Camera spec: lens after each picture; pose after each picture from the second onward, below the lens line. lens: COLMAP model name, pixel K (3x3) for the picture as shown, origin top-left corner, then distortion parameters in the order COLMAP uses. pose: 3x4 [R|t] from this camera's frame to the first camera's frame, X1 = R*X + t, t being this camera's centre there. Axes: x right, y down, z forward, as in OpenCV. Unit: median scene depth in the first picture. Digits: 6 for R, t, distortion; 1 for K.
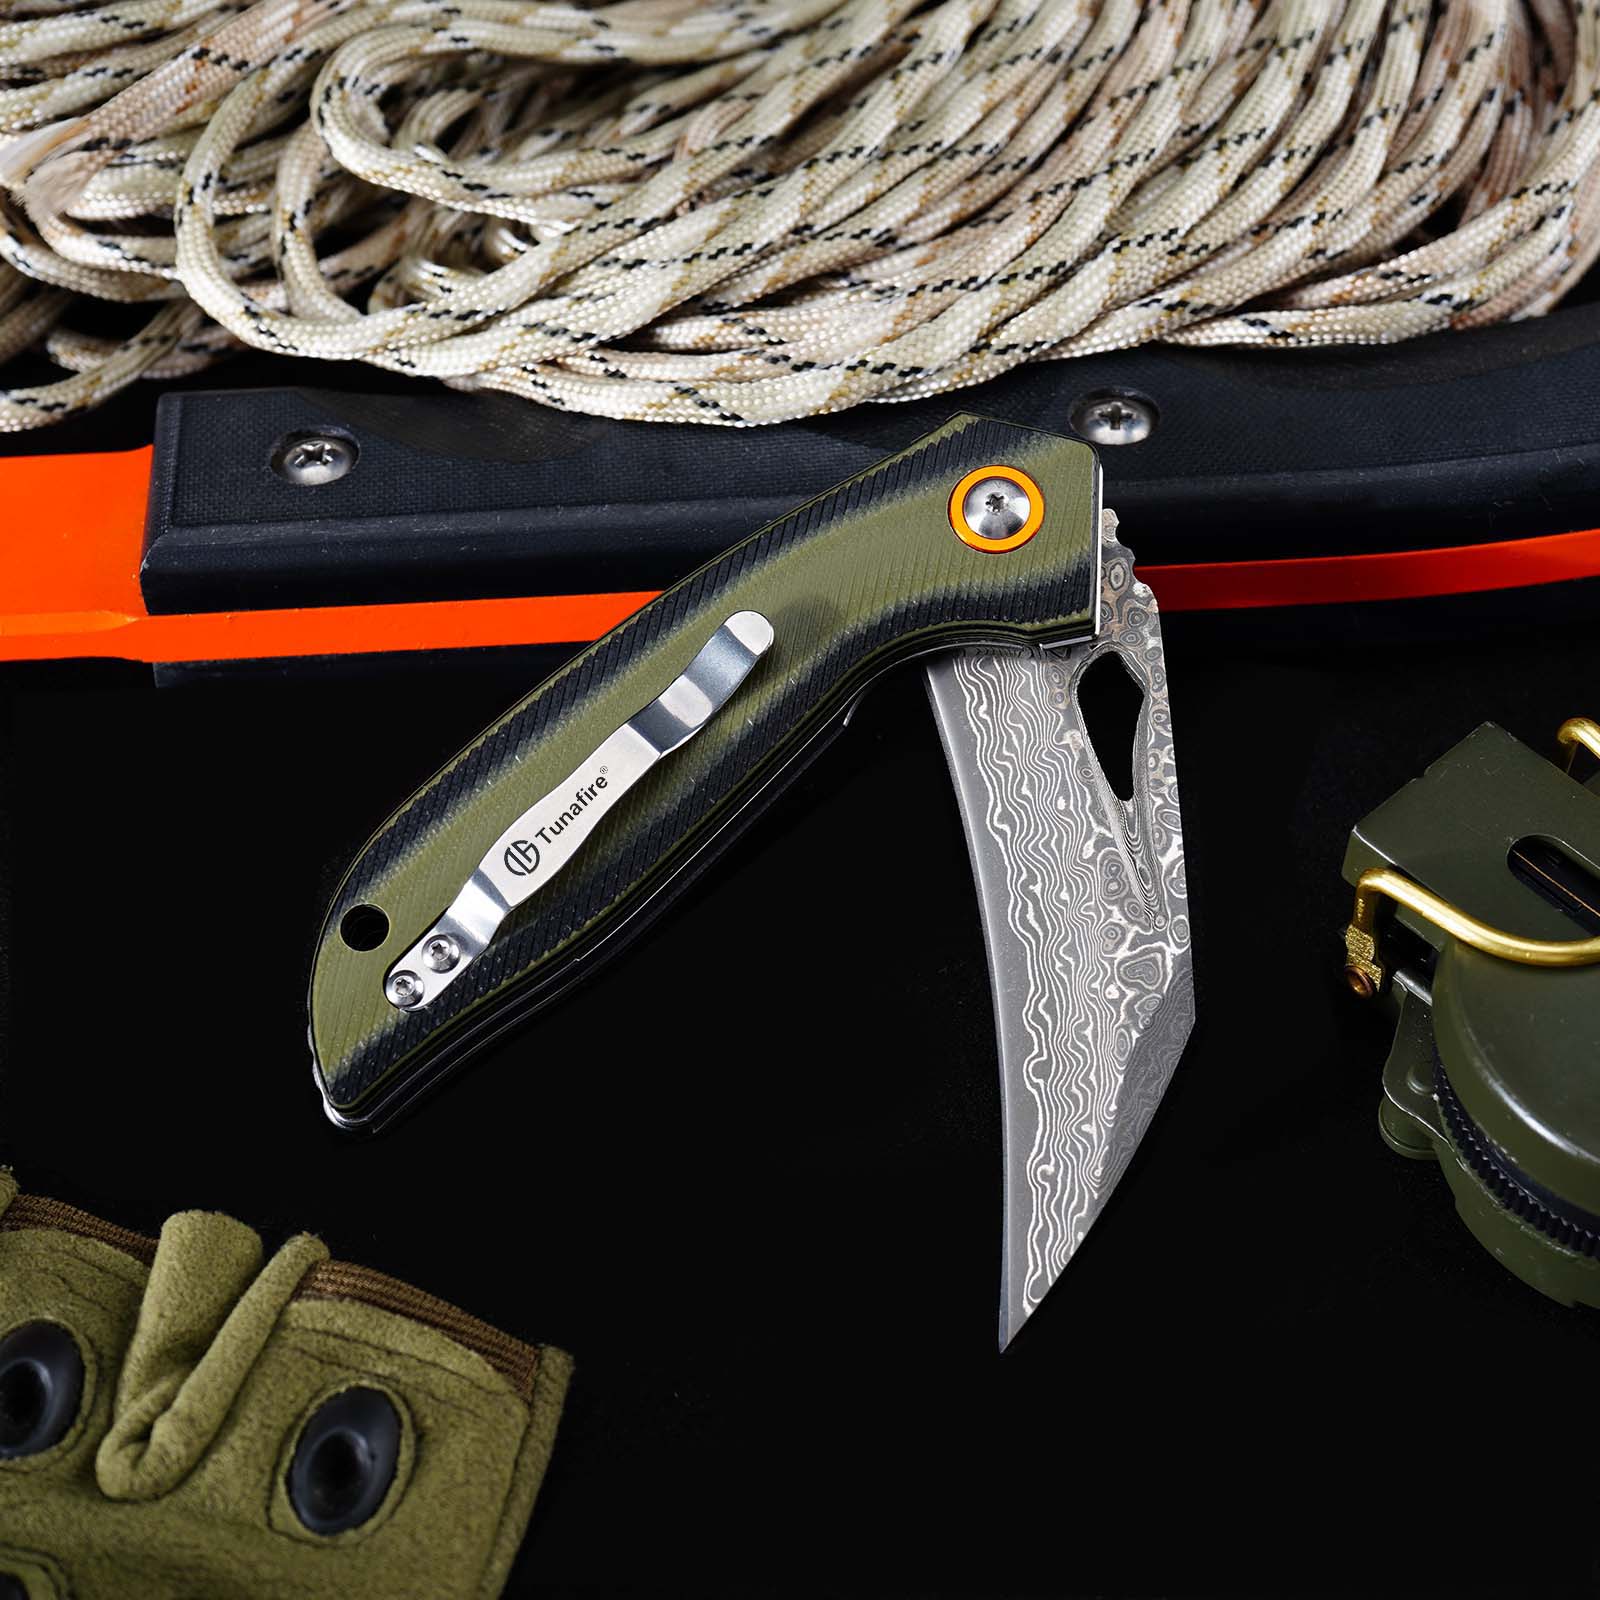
lens RADIAL K [[4340.9, 0, 802.3], [0, 4340.9, 790.8], [0, 0, 1]] dist [-0.047350, 0.000000]
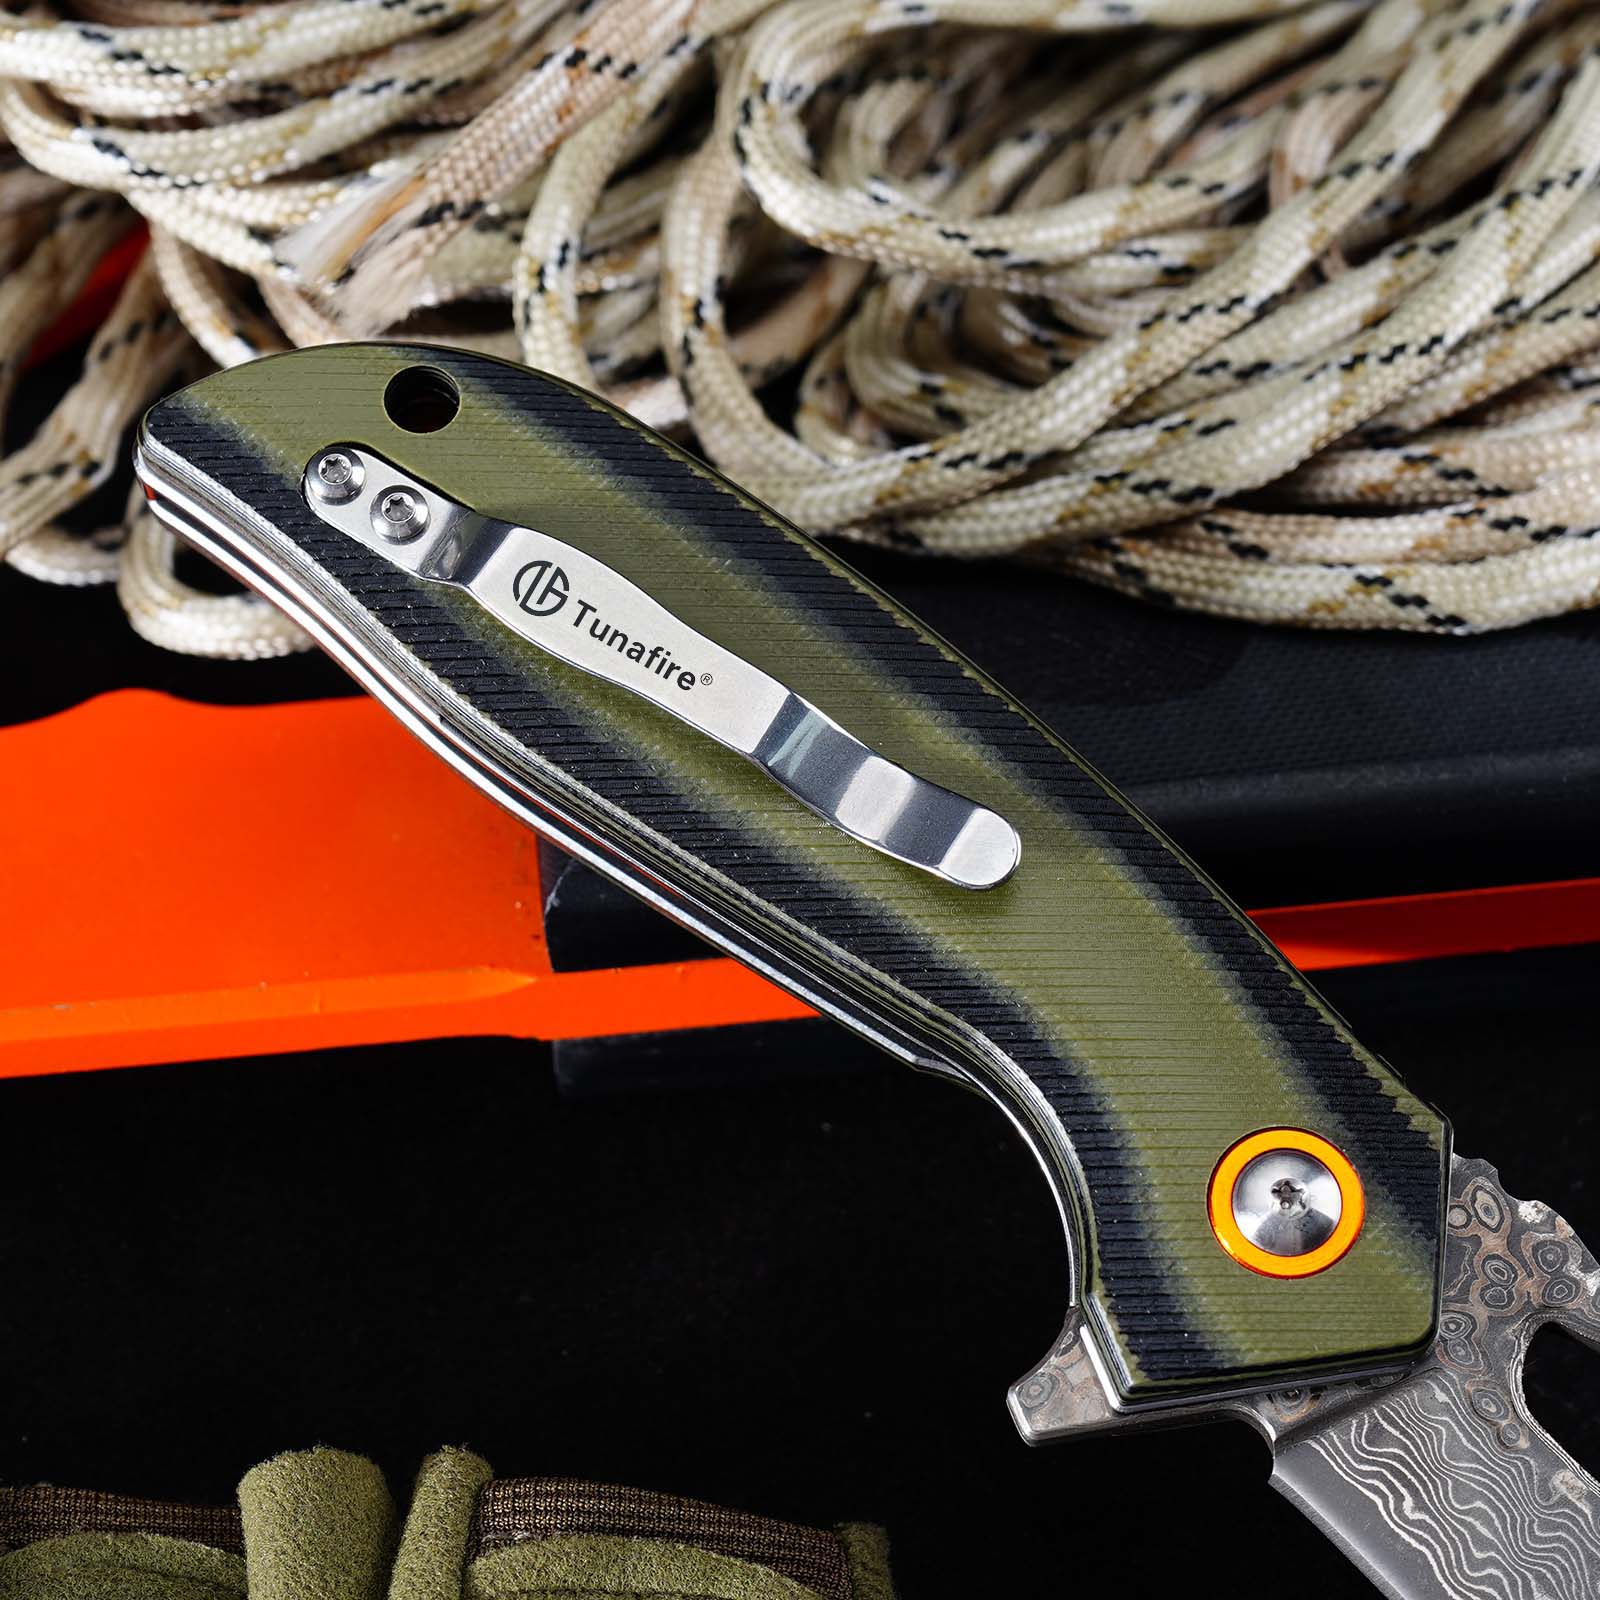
lens RADIAL K [[4835.7, 0, 813.3], [0, 4835.7, 812.1], [0, 0, 1]] dist [-0.052468, 0.000000]
pose [[0.998205, -0.040767, 0.043862, -0.136763], [0.038596, 0.998040, 0.049265, -0.093046], [-0.045784, -0.047483, 0.997822, 0.282594]]
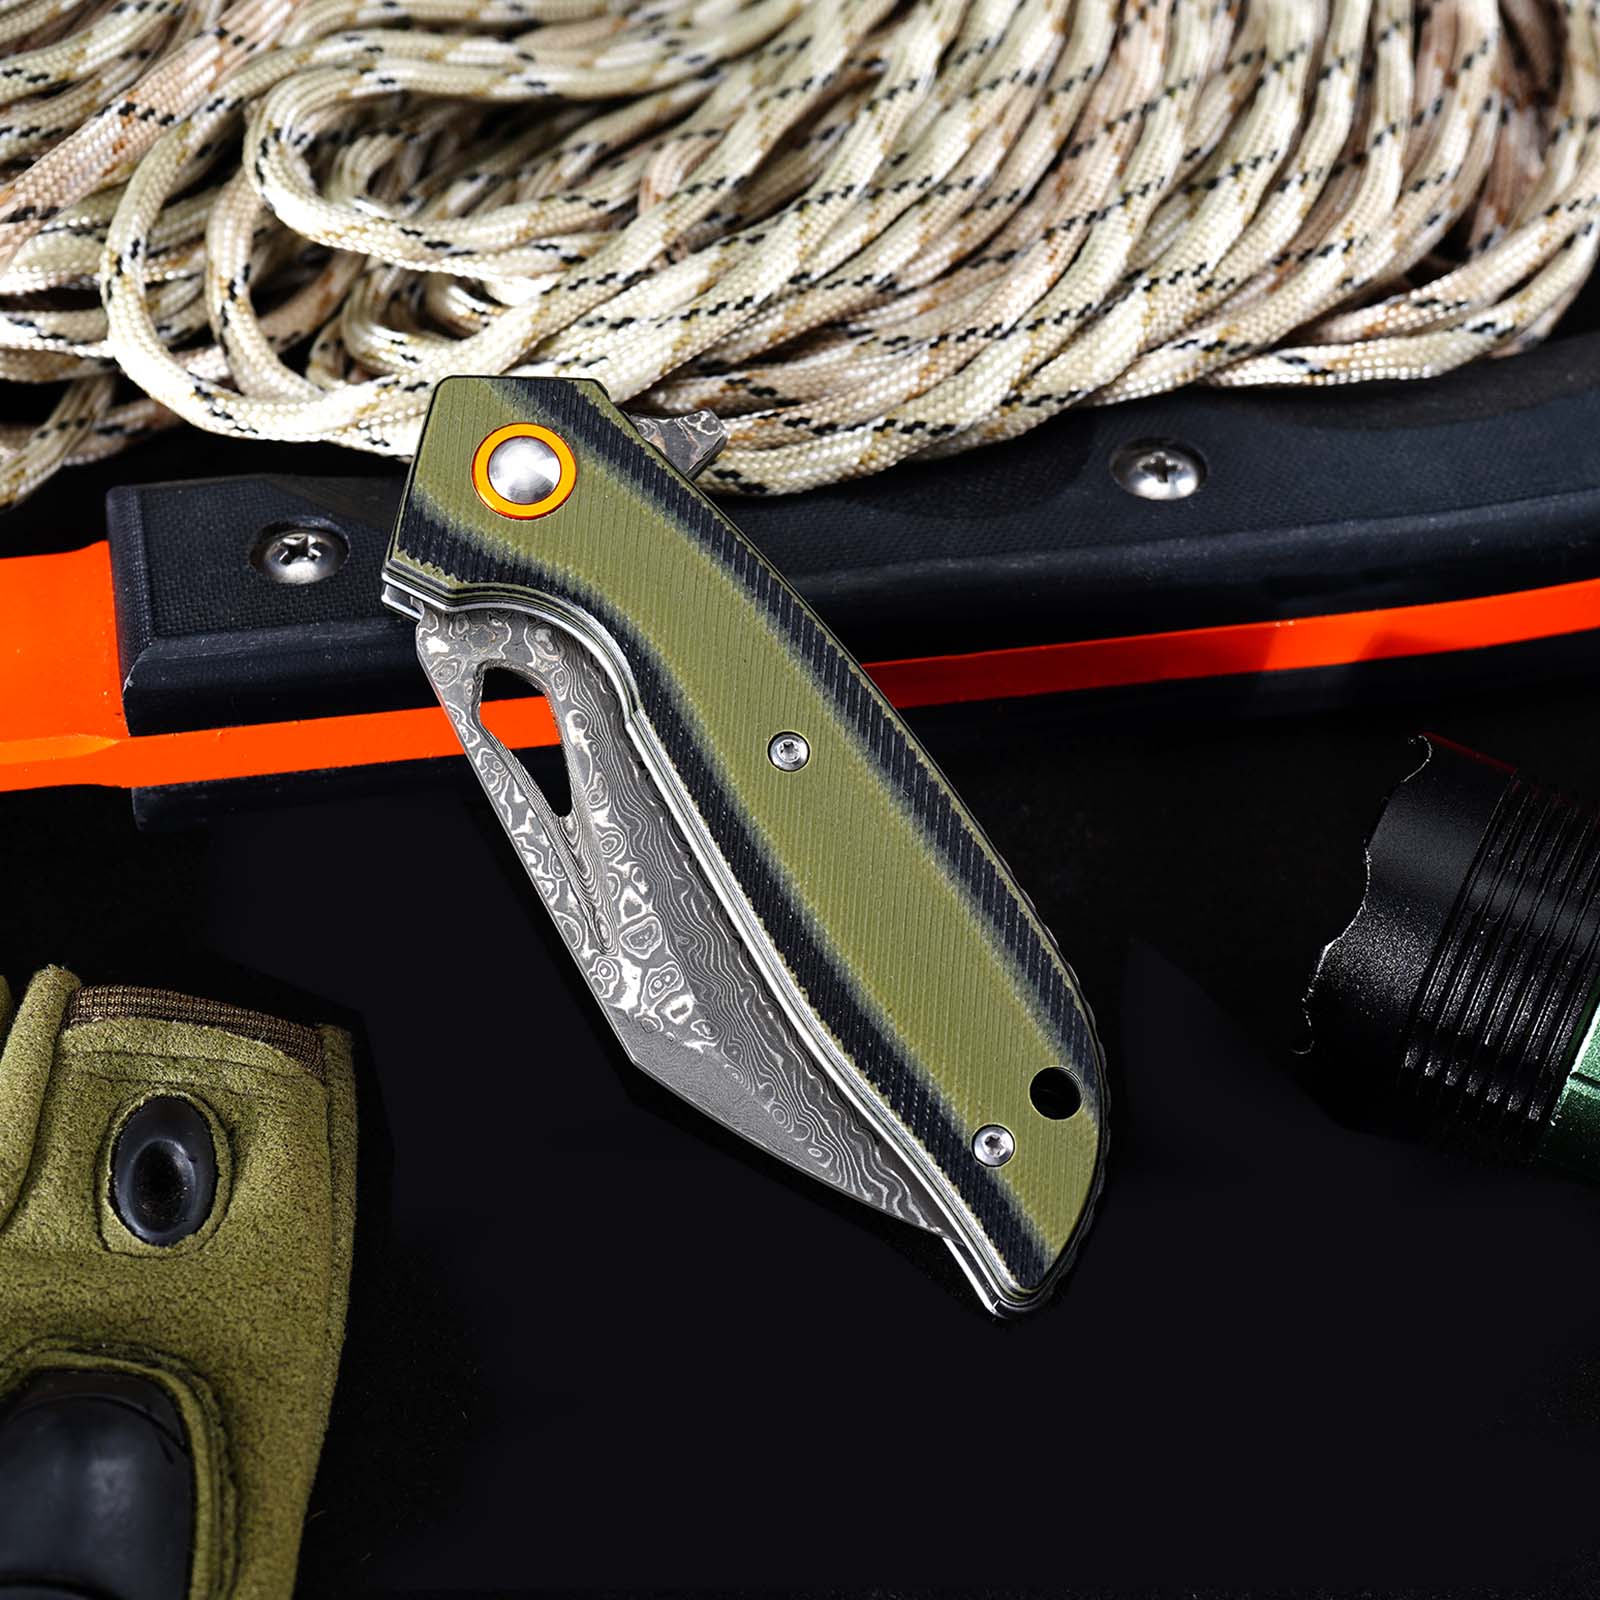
lens RADIAL K [[4400.3, 0, 812.7], [0, 4400.3, 807.8], [0, 0, 1]] dist [-0.044510, 0.000000]
pose [[0.989950, -0.054265, 0.130595, -0.124837], [0.052809, 0.998498, 0.014589, -0.030230], [-0.131191, -0.007546, 0.991328, 0.070714]]
